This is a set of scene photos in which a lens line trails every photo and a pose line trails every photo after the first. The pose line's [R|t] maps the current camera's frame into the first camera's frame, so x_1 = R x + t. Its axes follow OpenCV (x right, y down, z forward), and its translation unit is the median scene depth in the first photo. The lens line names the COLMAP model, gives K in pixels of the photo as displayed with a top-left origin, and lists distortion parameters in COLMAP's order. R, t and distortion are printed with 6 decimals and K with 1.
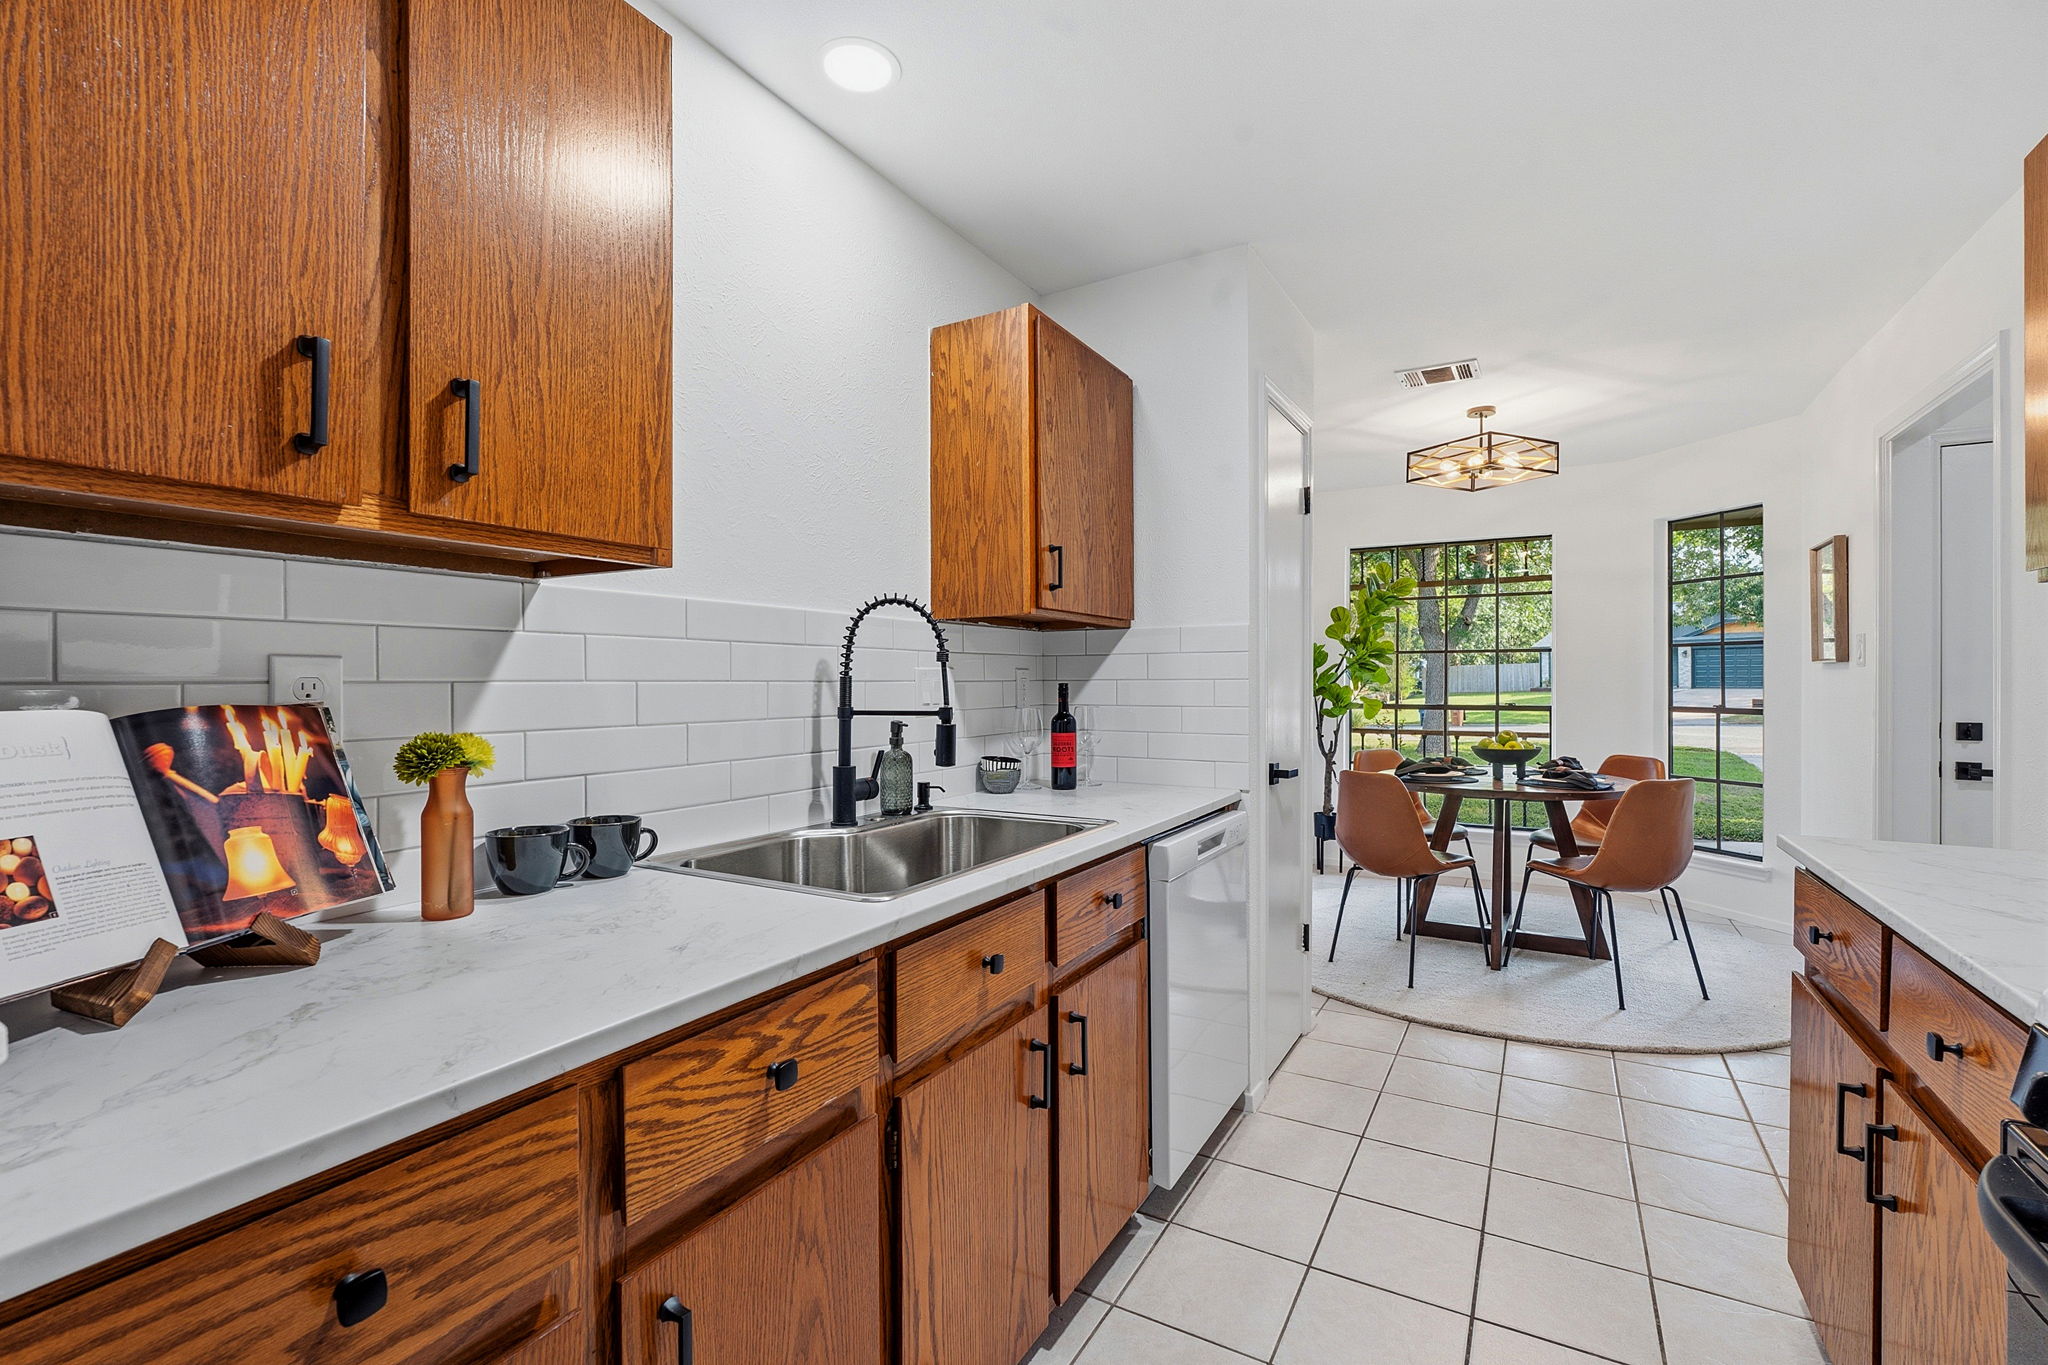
lens RADIAL K [[901.8, 0, 1024.0], [0, 901.8, 682.5], [0, 0, 1]] dist [-0.007119, 0.000812]
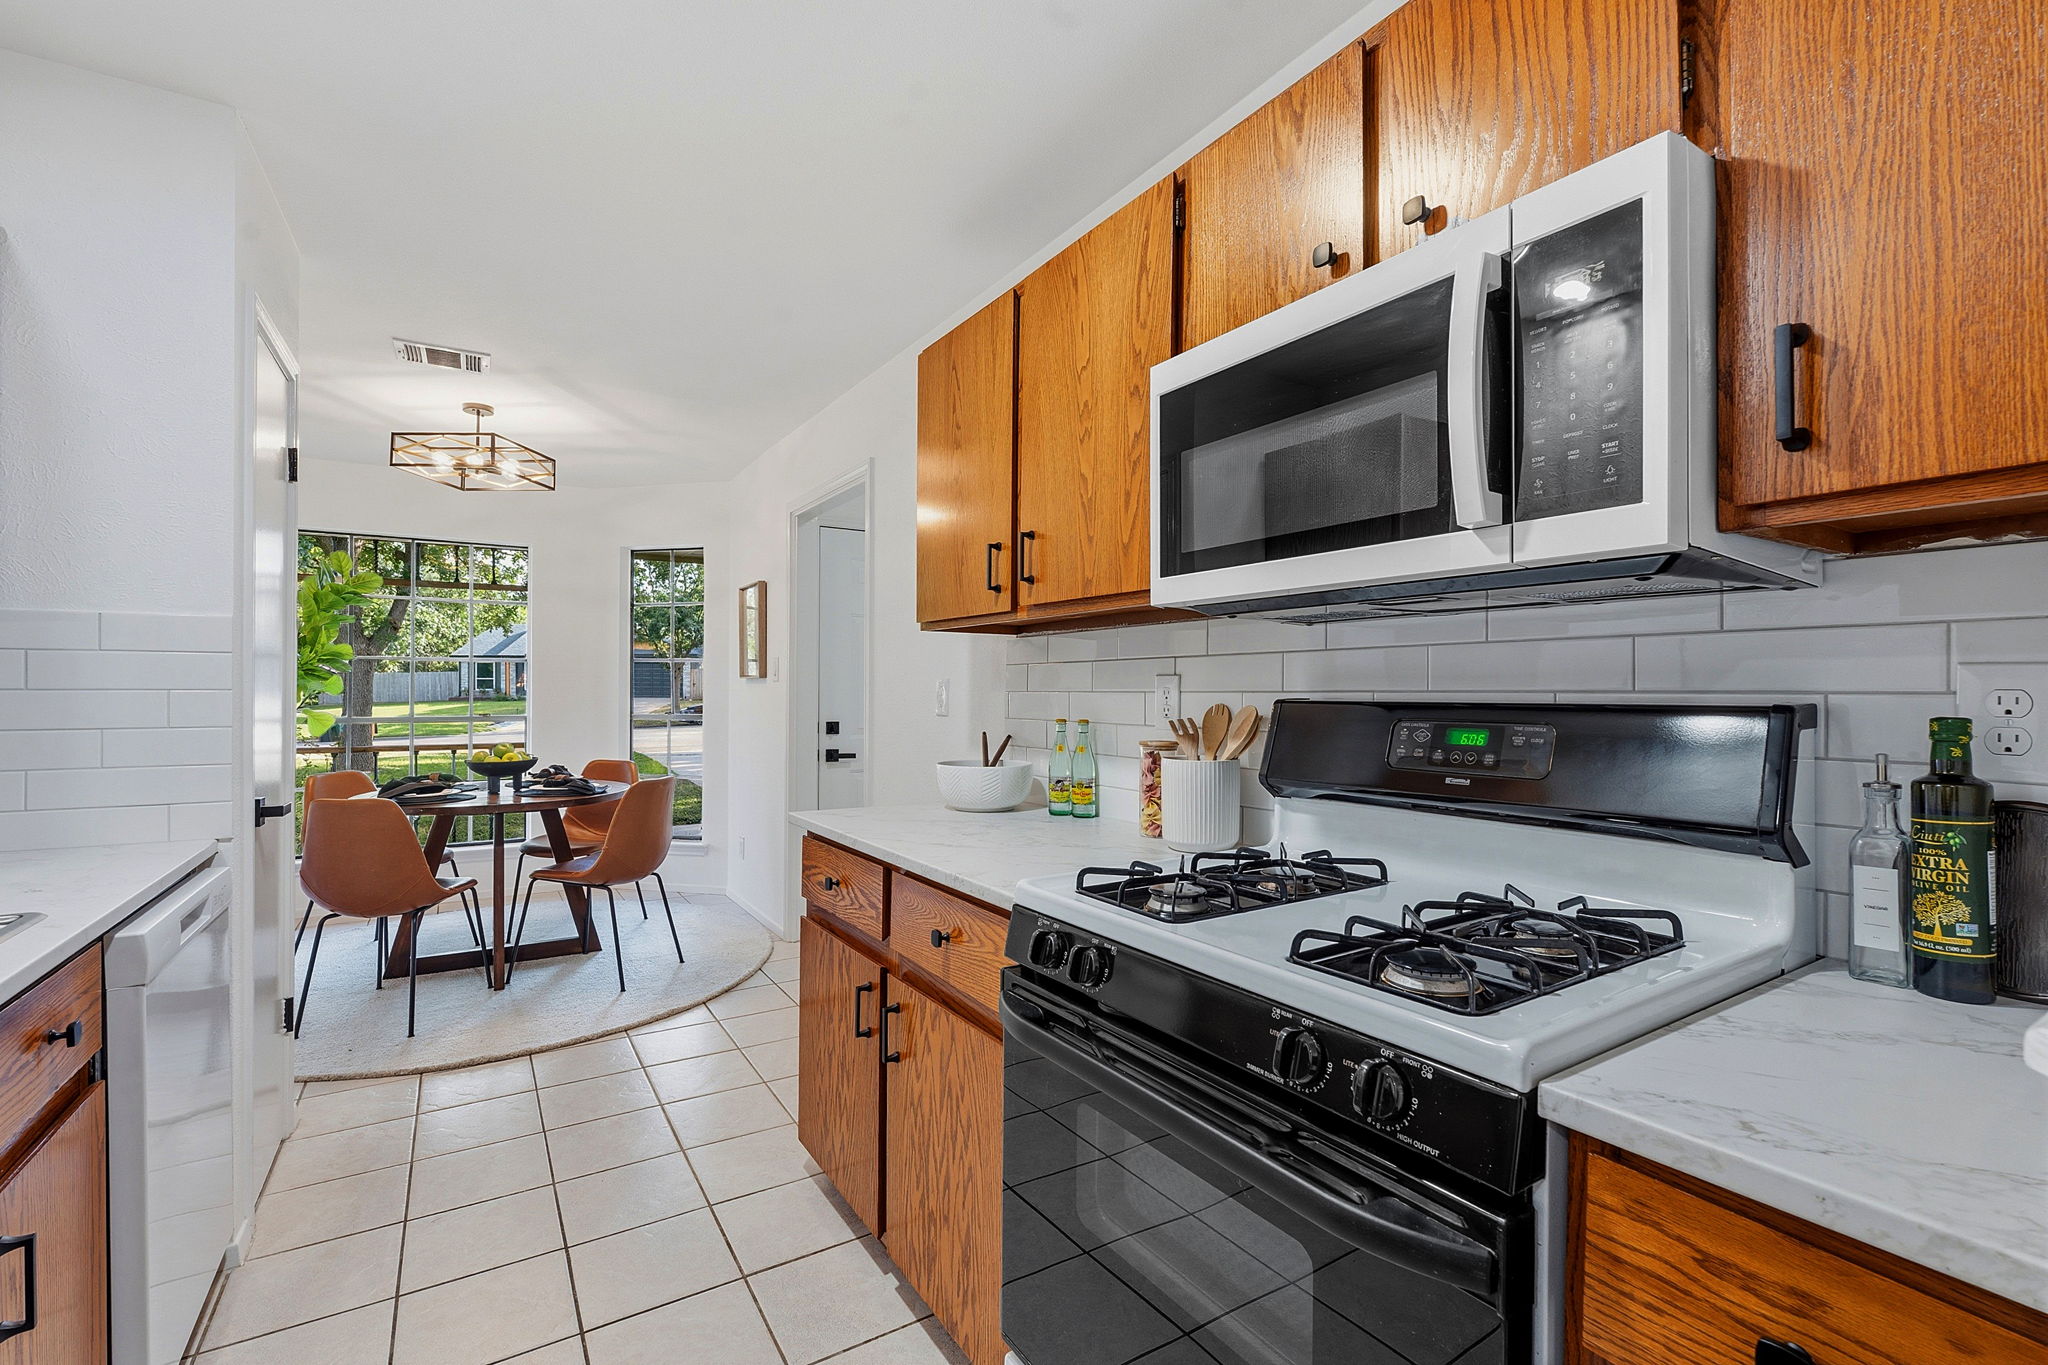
lens RADIAL K [[905.1, 0, 1022.7], [0, 905.1, 689.6], [0, 0, 1]] dist [-0.004751, 0.000136]
pose [[0.465952, 0.004446, 0.884799, -0.098749], [-0.002485, 0.999990, -0.003716, -0.002324], [-0.884807, -0.000467, 0.465958, 0.062312]]
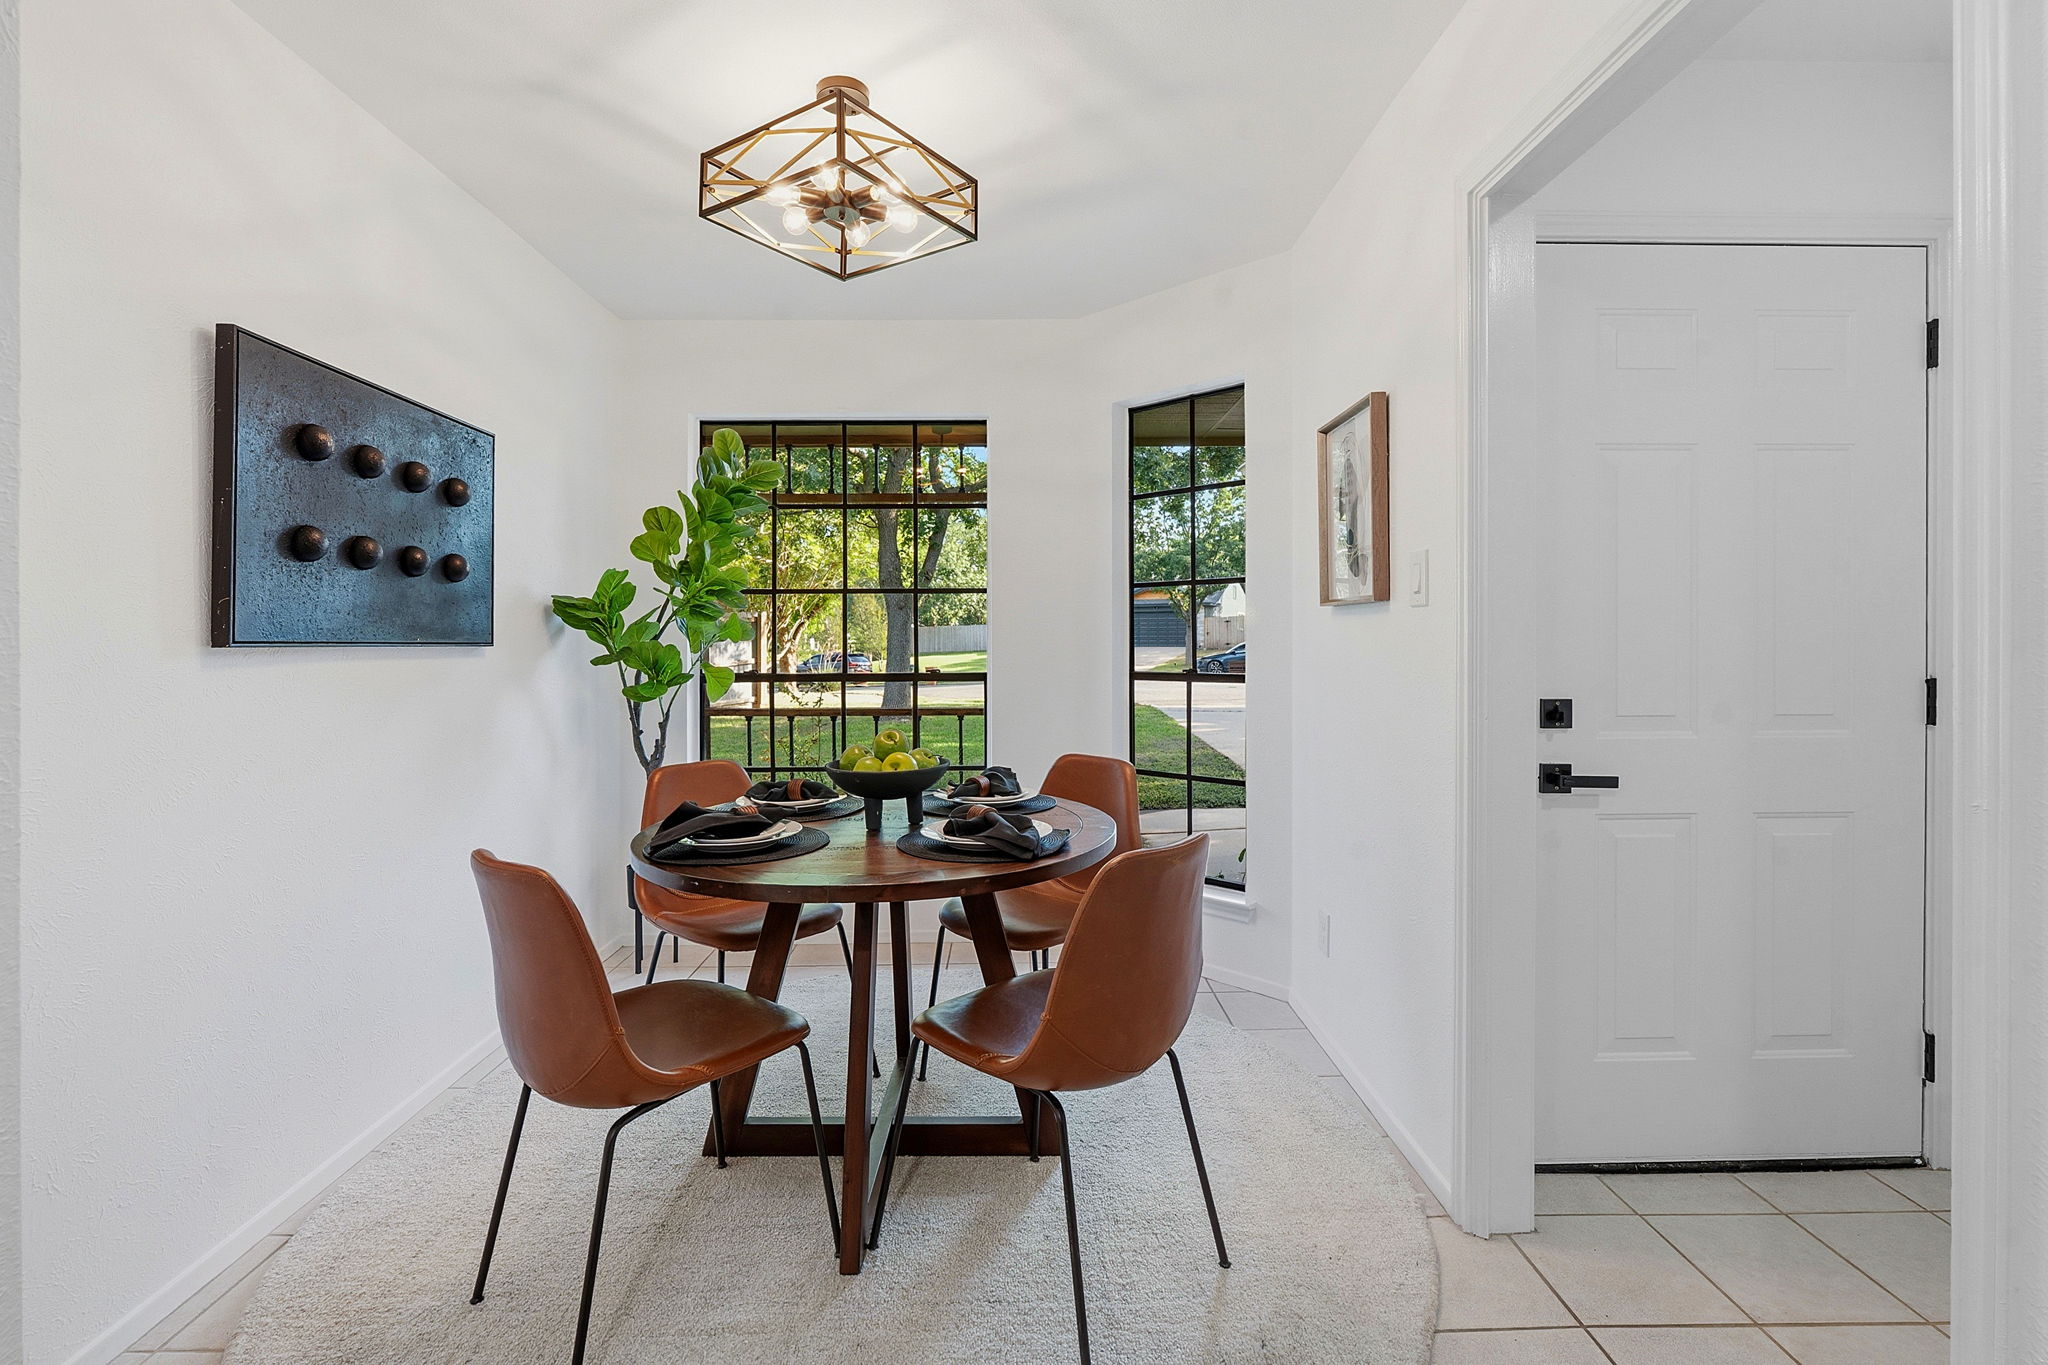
lens RADIAL K [[919.8, 0, 1014.5], [0, 919.8, 646.4], [0, 0, 1]] dist [0.011914, 0.000229]
pose [[0.862102, -0.005838, 0.506701, 0.474895], [0.003585, 0.999979, 0.005422, 0.003832], [-0.506722, -0.002857, 0.862105, 0.733020]]
